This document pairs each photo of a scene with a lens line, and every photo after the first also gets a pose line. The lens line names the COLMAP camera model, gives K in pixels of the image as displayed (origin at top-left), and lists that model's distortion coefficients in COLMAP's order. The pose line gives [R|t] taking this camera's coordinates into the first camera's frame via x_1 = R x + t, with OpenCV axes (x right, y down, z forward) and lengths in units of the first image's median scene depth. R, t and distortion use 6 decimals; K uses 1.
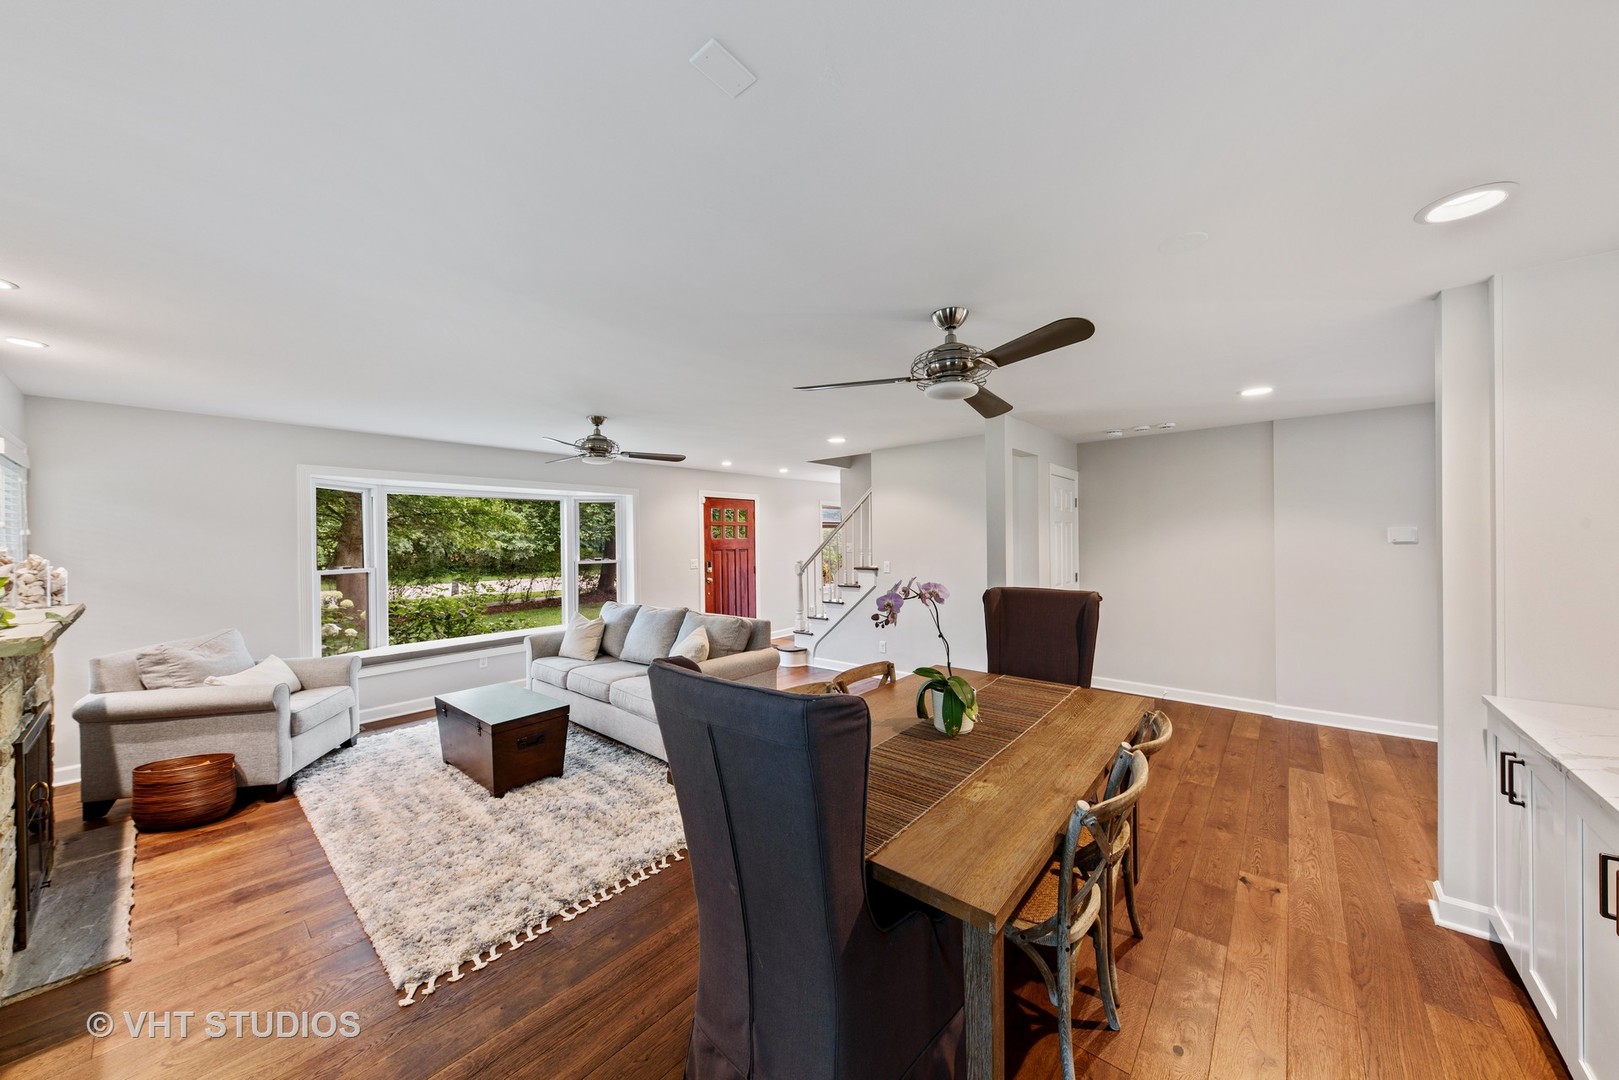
lens RADIAL K [[571.2, 0, 817.0], [0, 571.2, 538.3], [0, 0, 1]] dist [-0.001919, -0.000484]
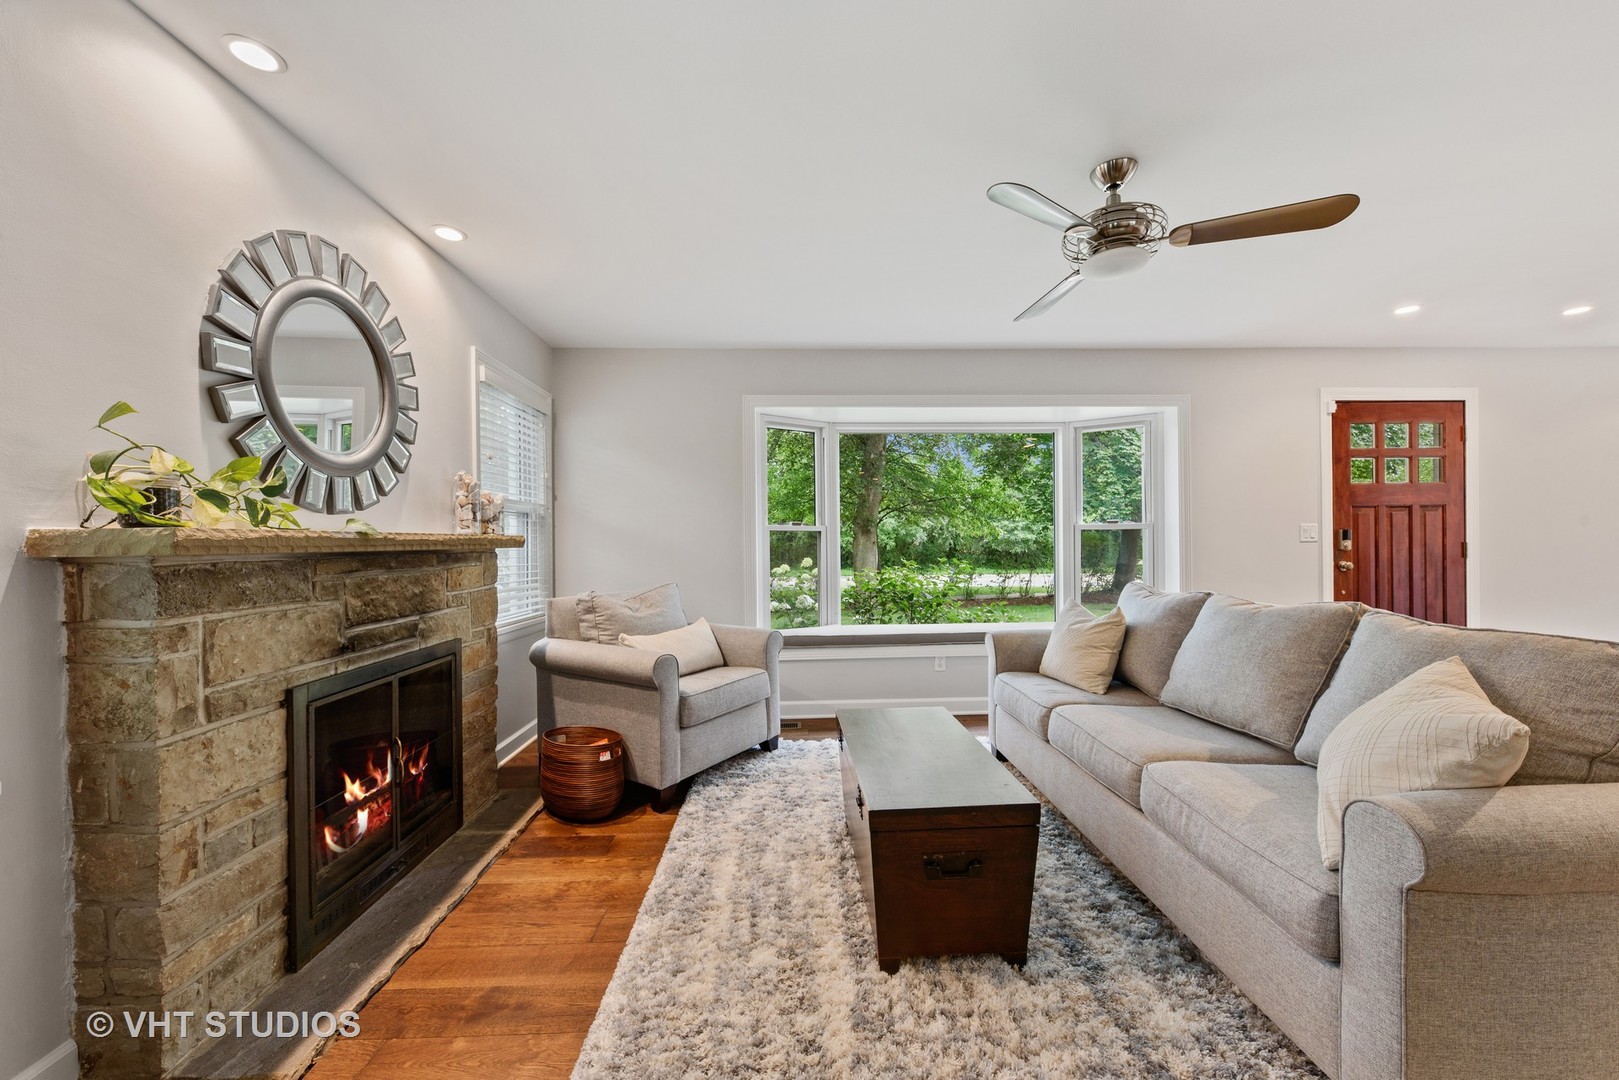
lens RADIAL K [[615.0, 0, 820.1], [0, 615.0, 539.9], [0, 0, 1]] dist [0.010298, 0.000001]
pose [[0.690405, 0.005854, -0.723400, -0.193494], [-0.005397, 0.999981, 0.002941, 0.087501], [0.723403, 0.001873, 0.690423, 0.502404]]
